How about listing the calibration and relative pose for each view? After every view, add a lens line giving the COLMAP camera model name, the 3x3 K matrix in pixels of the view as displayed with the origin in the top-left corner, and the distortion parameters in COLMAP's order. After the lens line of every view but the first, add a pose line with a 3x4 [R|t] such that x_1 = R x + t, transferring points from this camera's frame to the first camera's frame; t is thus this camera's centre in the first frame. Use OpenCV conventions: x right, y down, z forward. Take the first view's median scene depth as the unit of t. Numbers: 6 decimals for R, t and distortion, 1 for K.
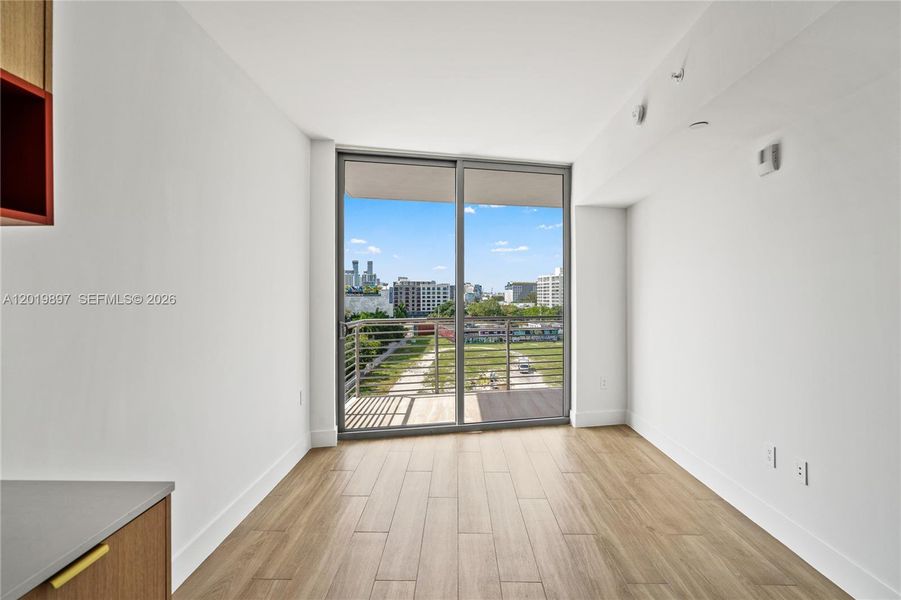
lens RADIAL K [[425.5, 0, 448.7], [0, 425.5, 302.6], [0, 0, 1]] dist [0.010647, 0.000151]
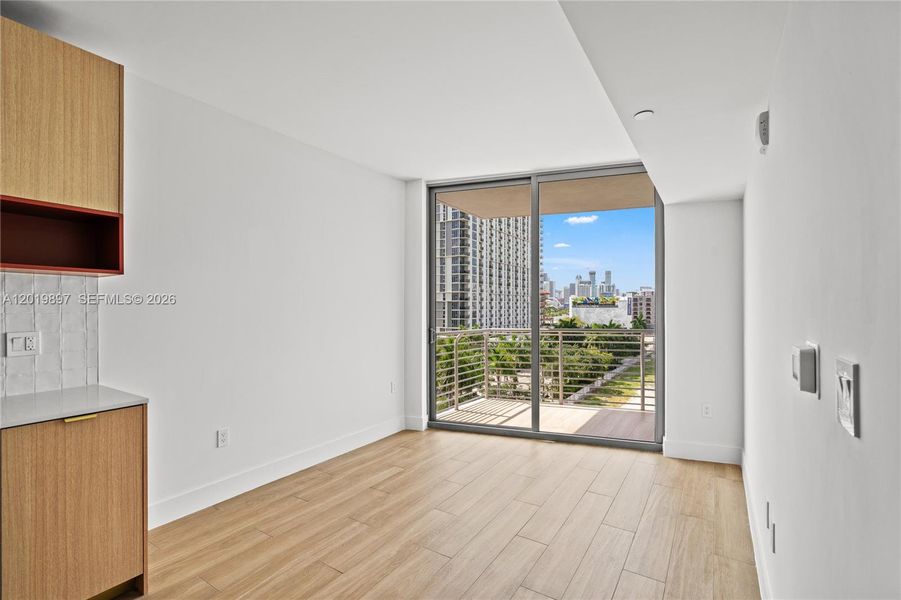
lens RADIAL K [[425.5, 0, 449.6], [0, 425.5, 312.3], [0, 0, 1]] dist [0.010647, 0.000151]
pose [[0.840667, 0.007539, -0.541499, 0.372779], [-0.009439, 0.999955, -0.000732, 0.000177], [0.541470, 0.005726, 0.840701, 0.016900]]
